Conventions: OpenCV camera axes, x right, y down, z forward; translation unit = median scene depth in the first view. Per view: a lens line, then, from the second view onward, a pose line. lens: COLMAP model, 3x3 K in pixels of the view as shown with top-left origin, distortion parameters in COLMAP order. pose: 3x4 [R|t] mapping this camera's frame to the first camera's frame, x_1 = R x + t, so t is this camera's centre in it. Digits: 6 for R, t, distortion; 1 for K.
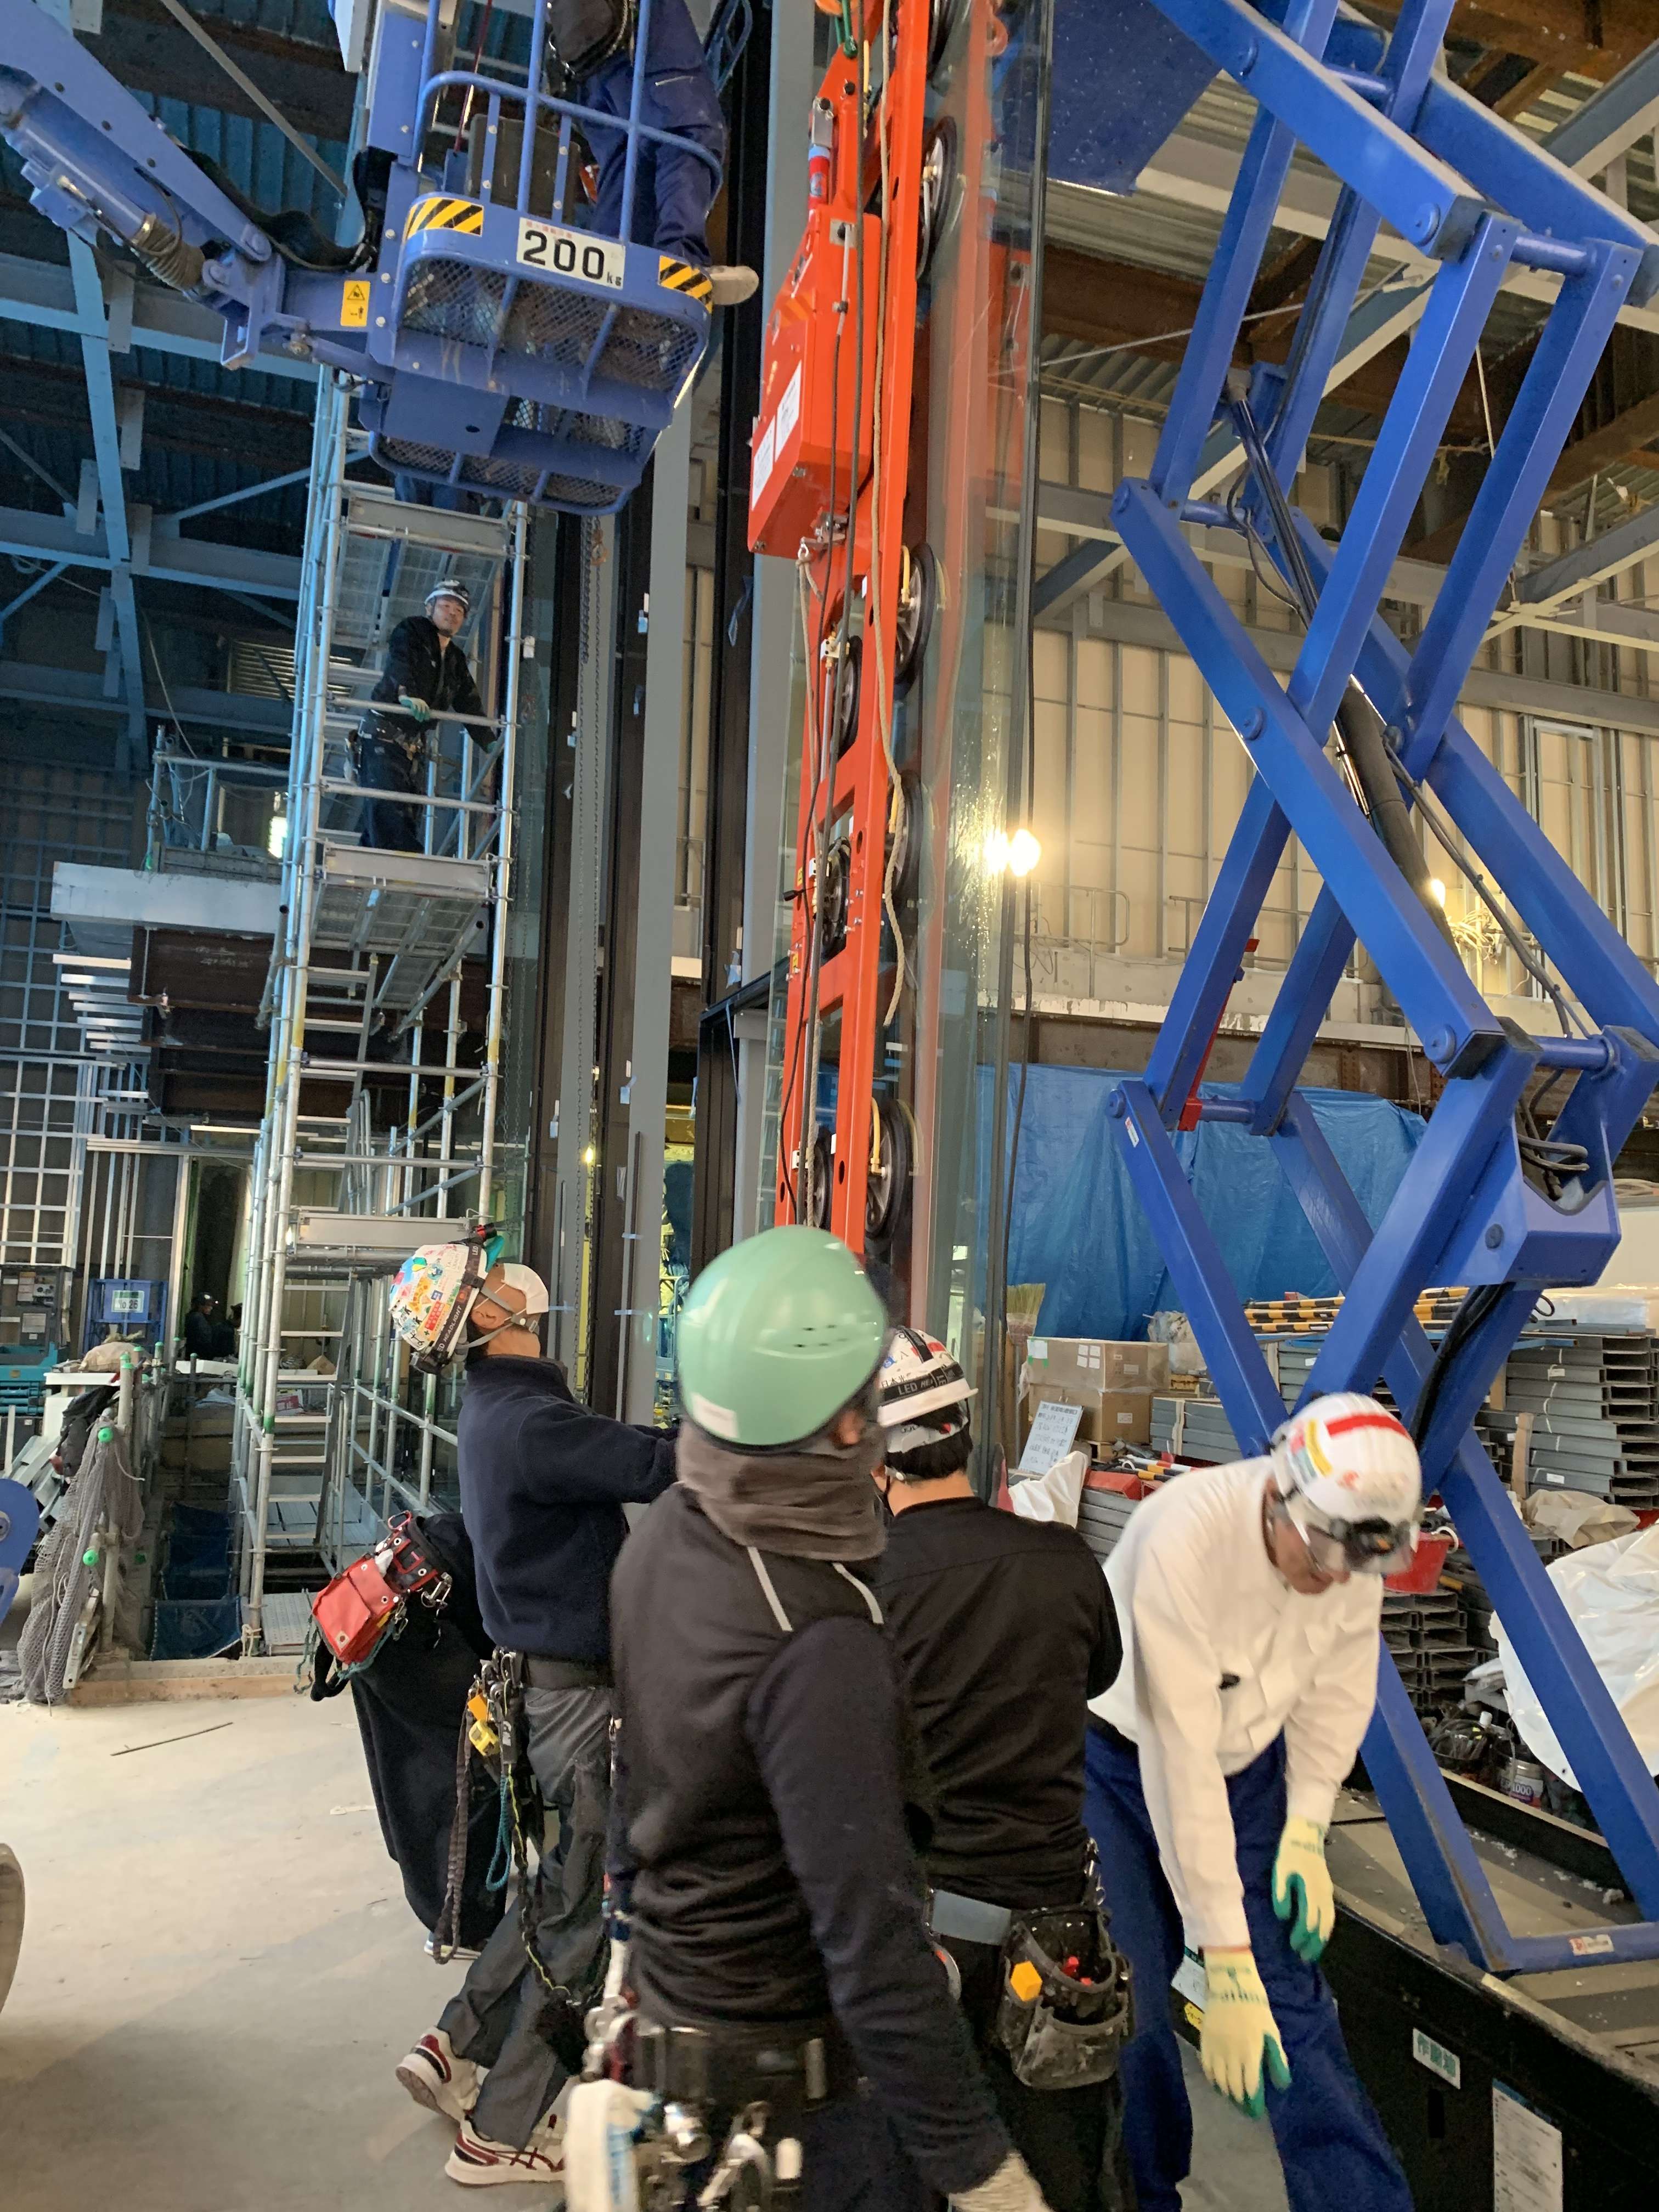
lens RADIAL K [[1668.0, 0, 829.5], [0, 1668.0, 1106.0], [0, 0, 1]] dist [-0.004242, -0.000671]
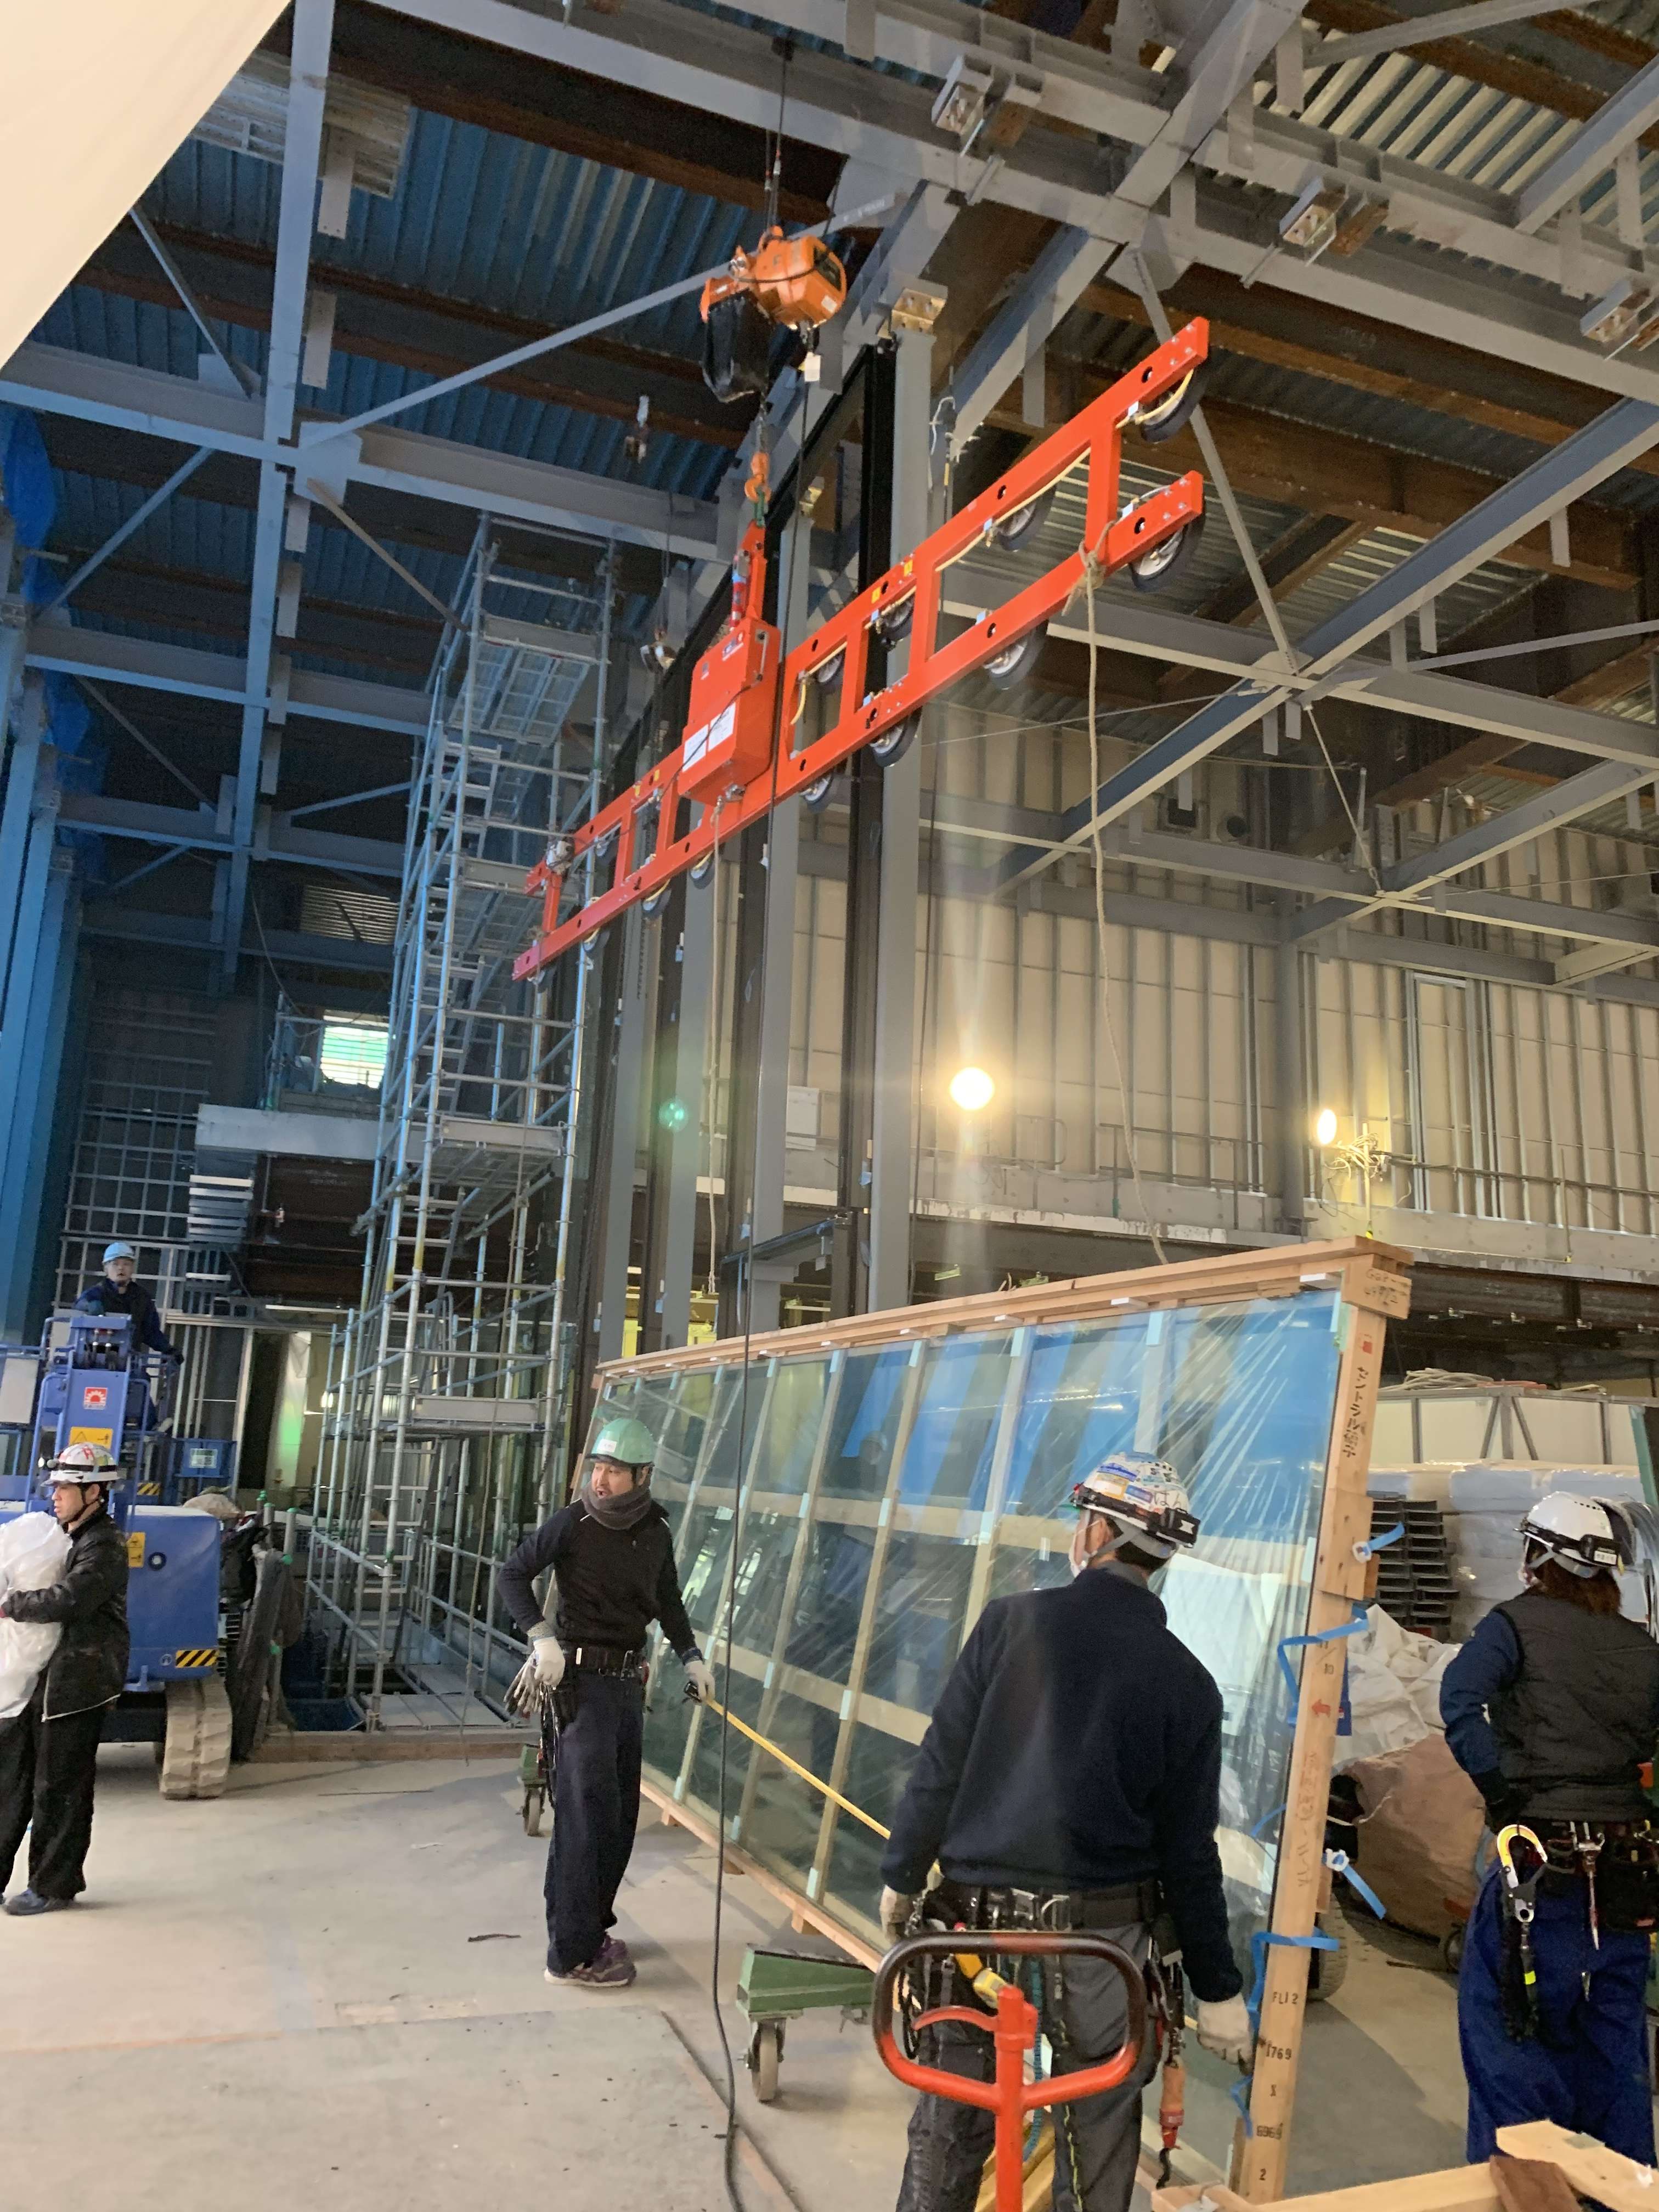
lens RADIAL K [[1696.4, 0, 829.5], [0, 1696.4, 1106.0], [0, 0, 1]] dist [0.028641, -0.001707]
pose [[0.999905, 0.012709, 0.005336, 0.002486], [-0.012179, 0.995891, -0.089740, -0.026973], [-0.006454, 0.089667, 0.995951, -0.215547]]
